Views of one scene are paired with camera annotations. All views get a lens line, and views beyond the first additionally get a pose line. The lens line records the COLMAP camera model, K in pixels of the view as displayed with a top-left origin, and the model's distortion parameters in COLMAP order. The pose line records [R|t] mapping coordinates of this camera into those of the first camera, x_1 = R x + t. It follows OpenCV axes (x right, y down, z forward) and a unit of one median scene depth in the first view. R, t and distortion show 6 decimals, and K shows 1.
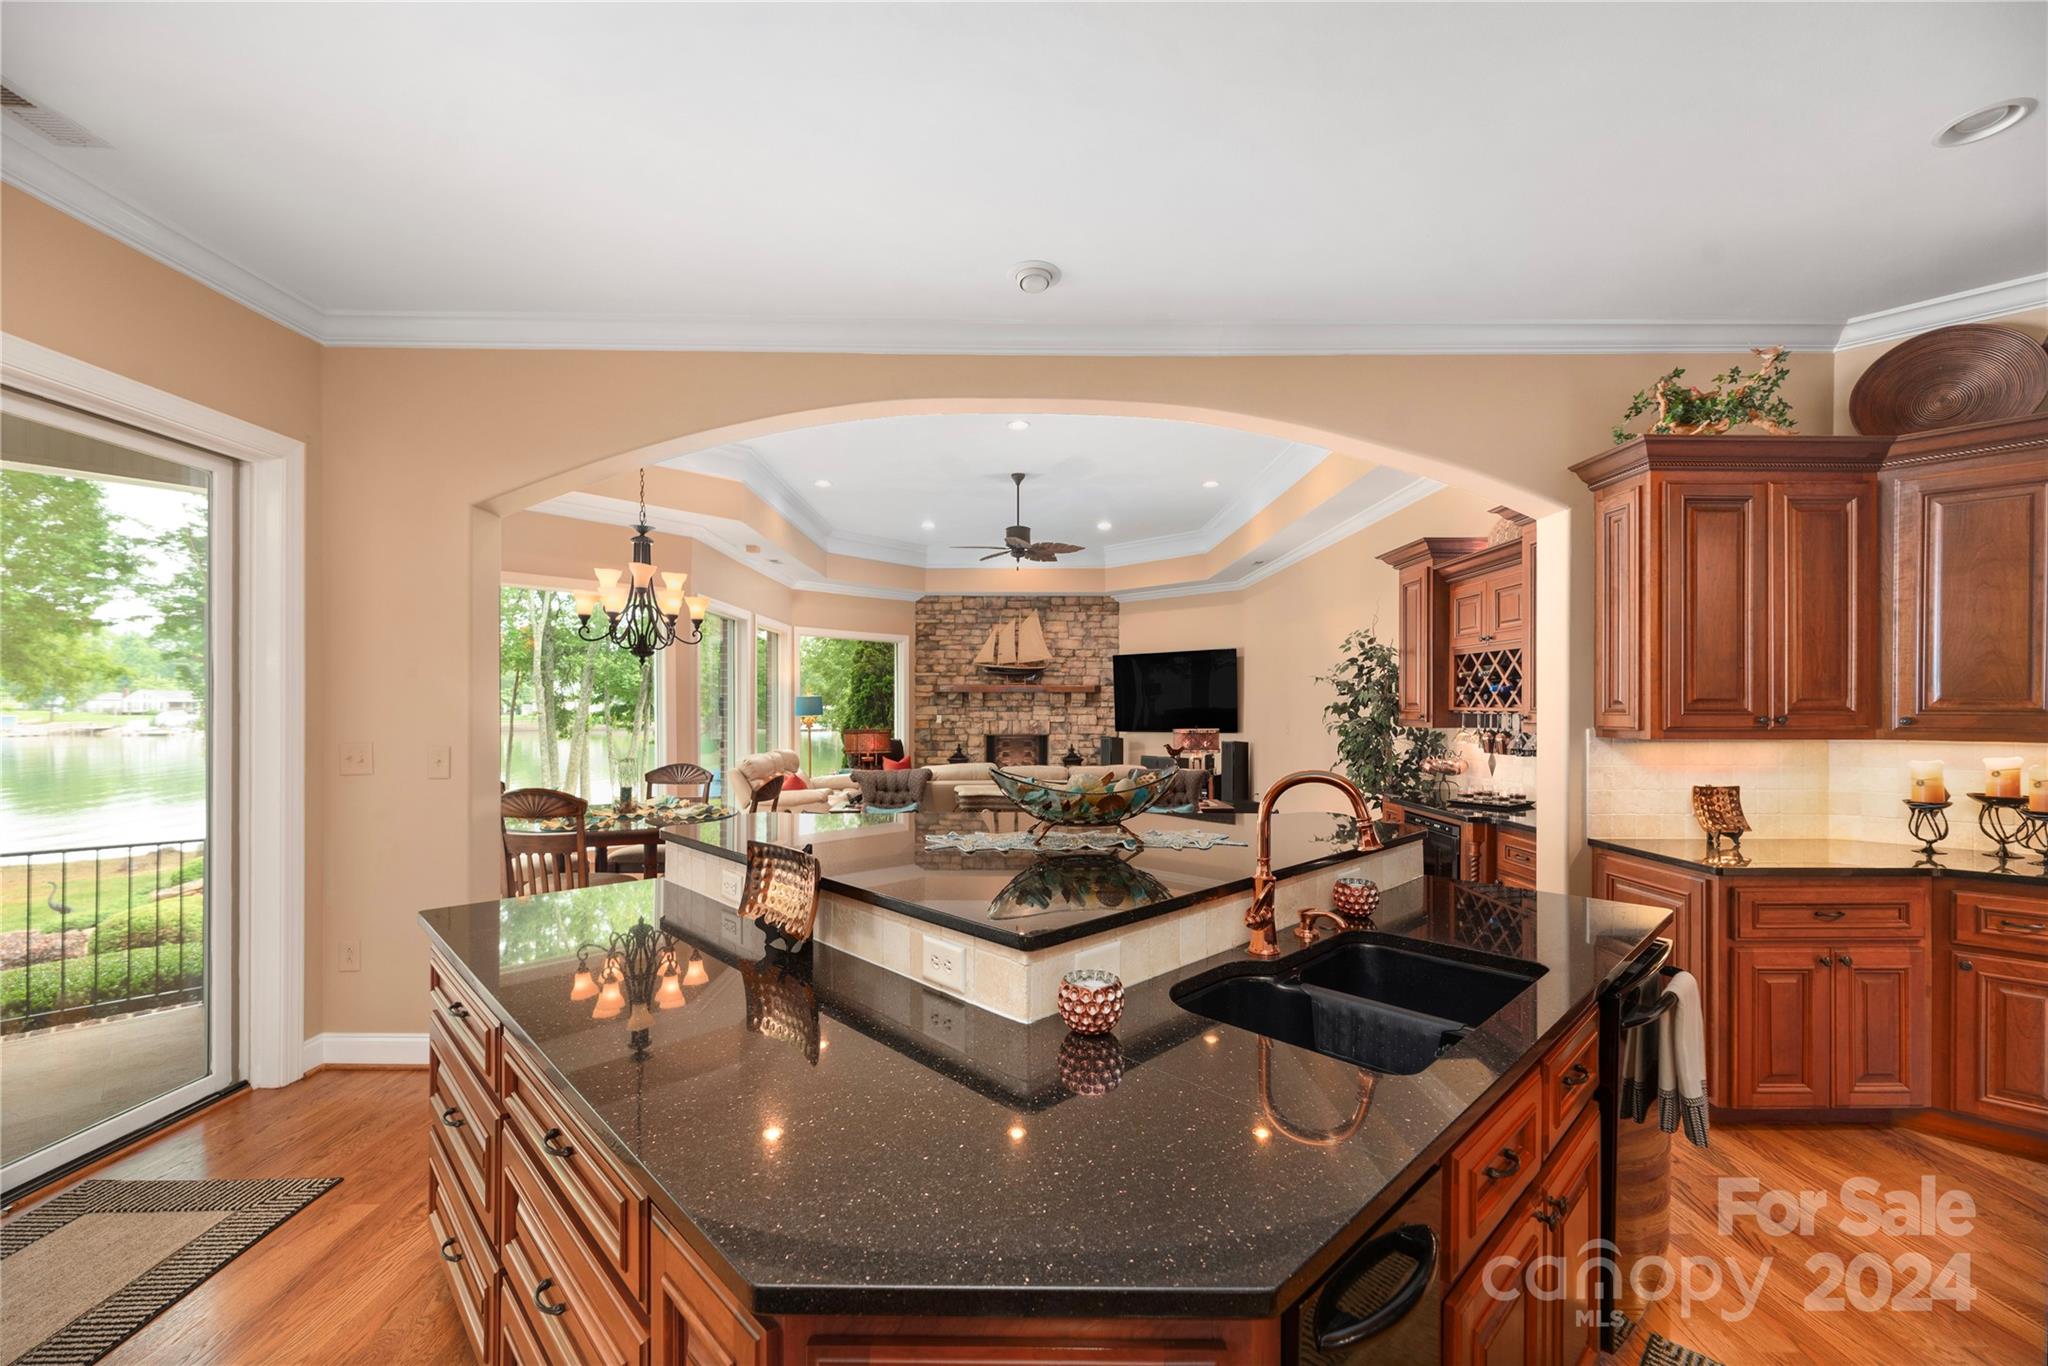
lens RADIAL K [[819.6, 0, 1029.8], [0, 819.6, 704.5], [0, 0, 1]] dist [-0.006434, 0.000111]
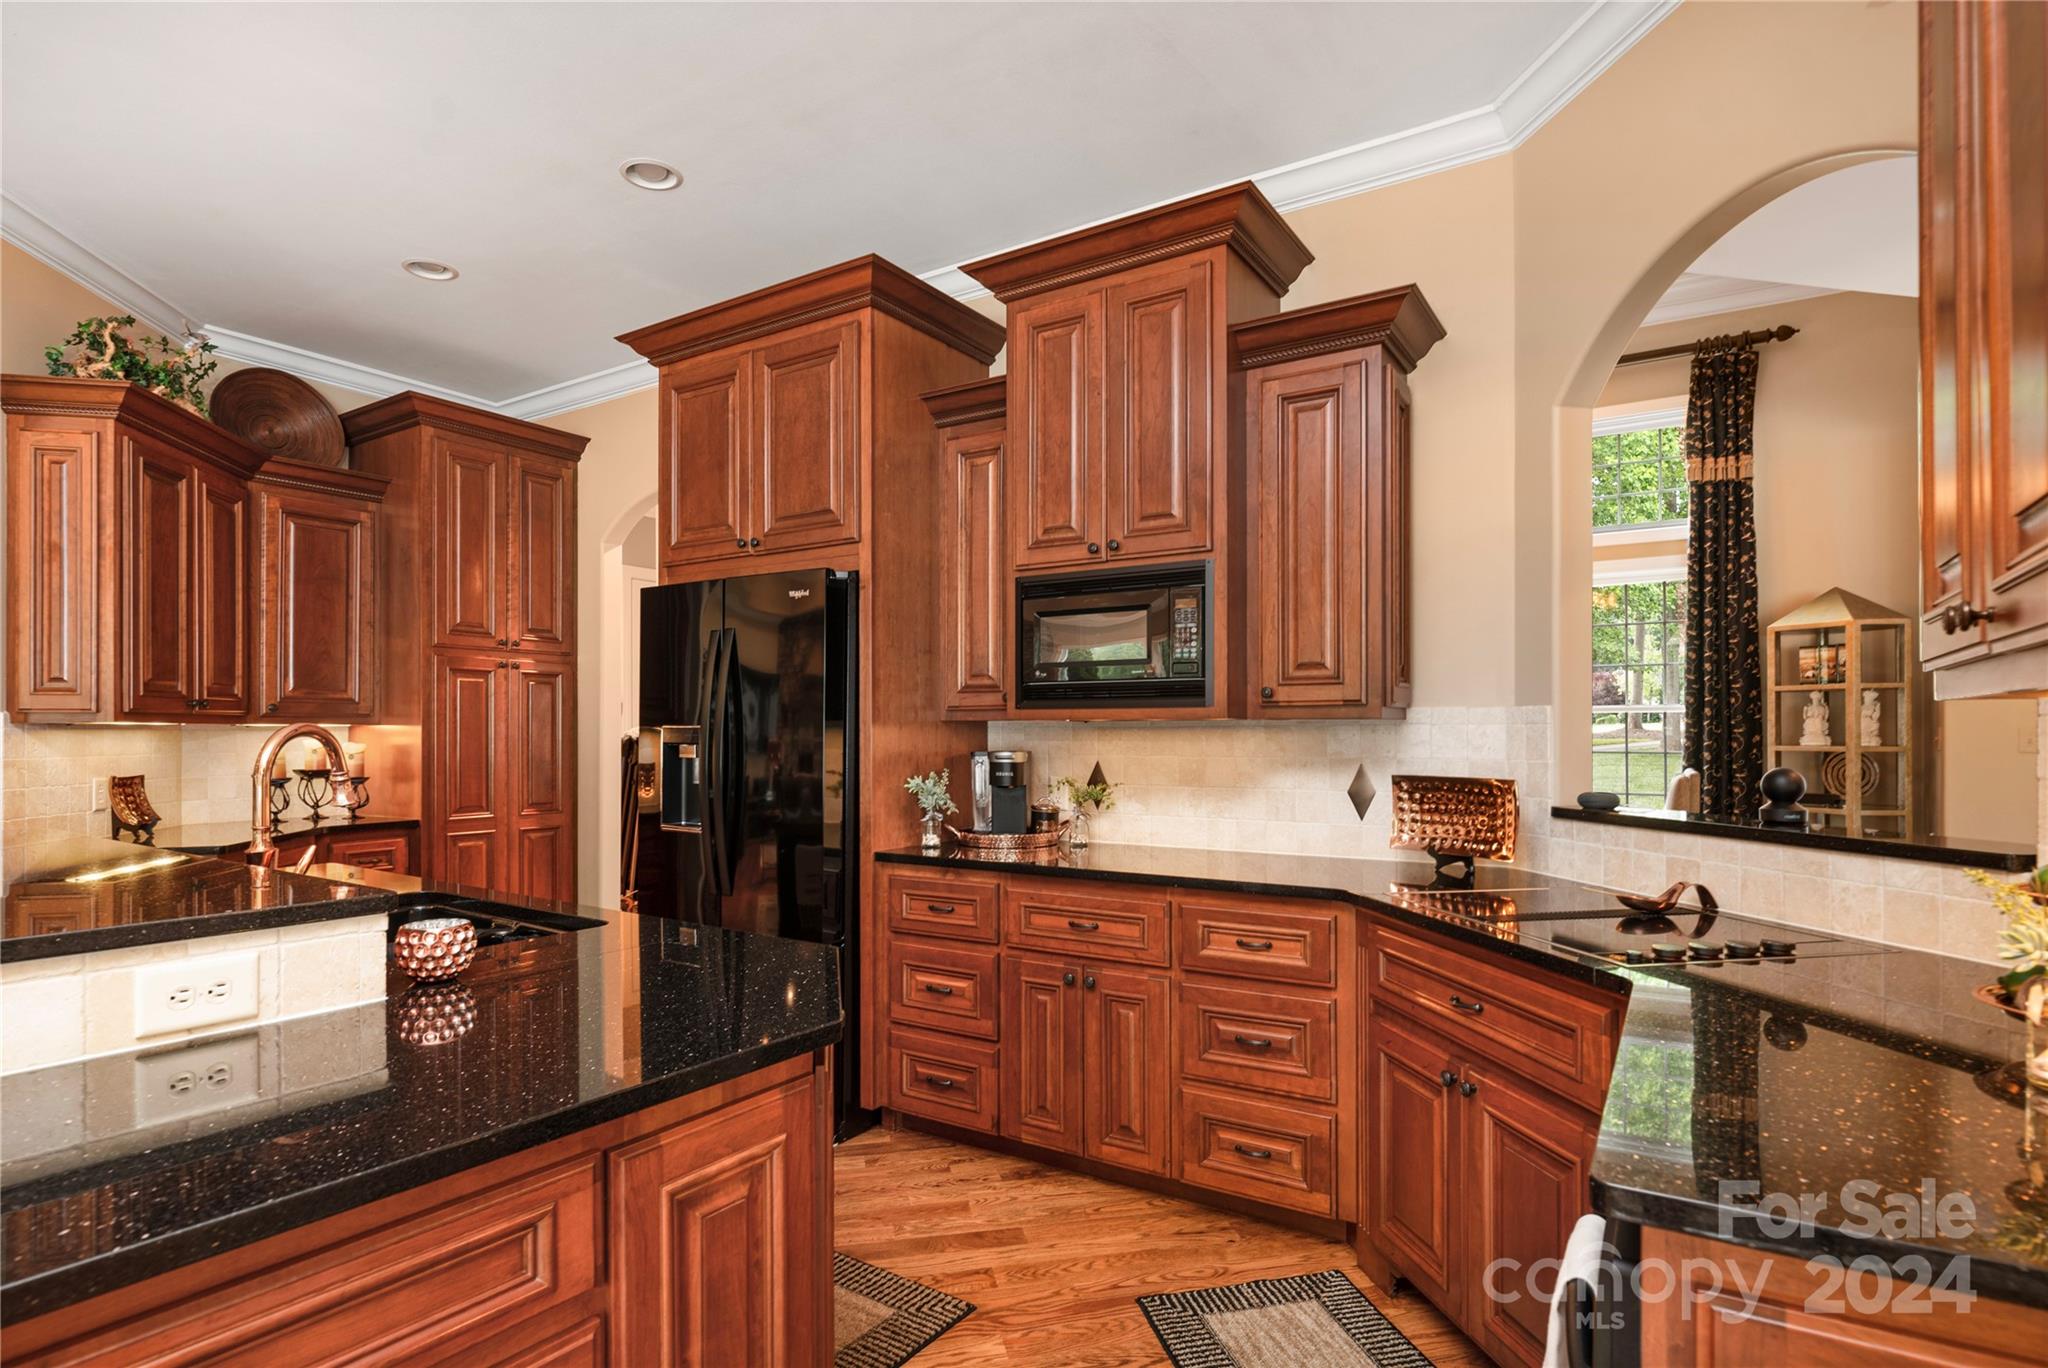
lens RADIAL K [[1042.3, 0, 1034.2], [0, 1042.3, 726.5], [0, 0, 1]] dist [-0.002827, -0.000471]
pose [[-0.205568, 0.003801, 0.978635, -0.145982], [-0.000933, 0.999991, -0.004080, 0.013442], [-0.978642, -0.001752, -0.205563, 0.066352]]
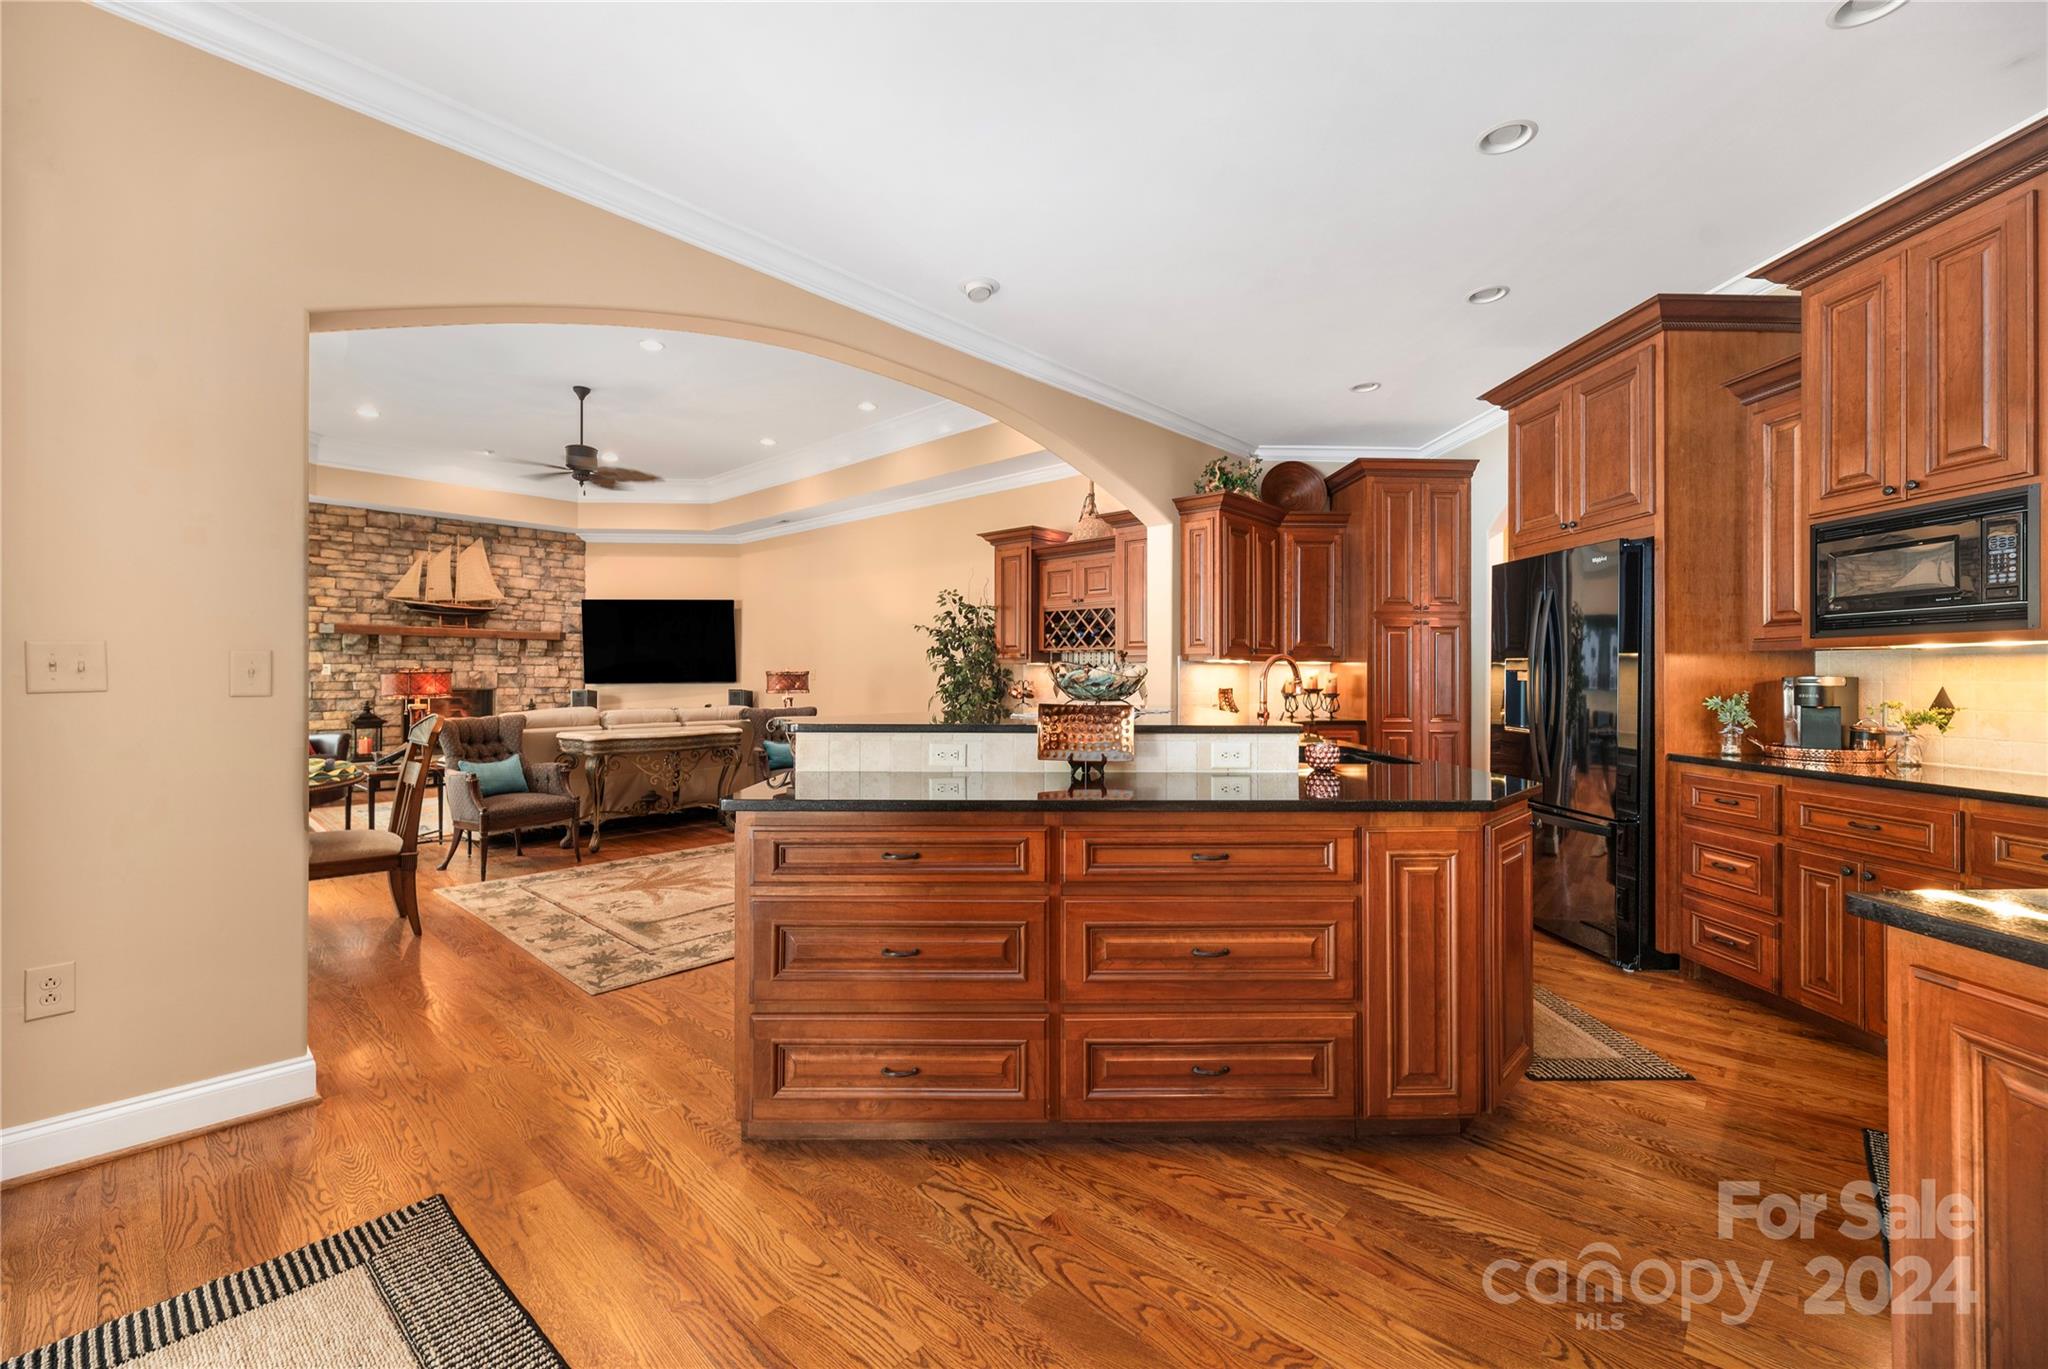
lens RADIAL K [[832.4, 0, 1030.3], [0, 832.4, 672.8], [0, 0, 1]] dist [0.000042, 0.000282]
pose [[0.685559, 0.003264, 0.728009, -0.225218], [-0.003737, 0.999993, -0.000965, 0.019387], [-0.728007, -0.002059, 0.685566, 0.012905]]
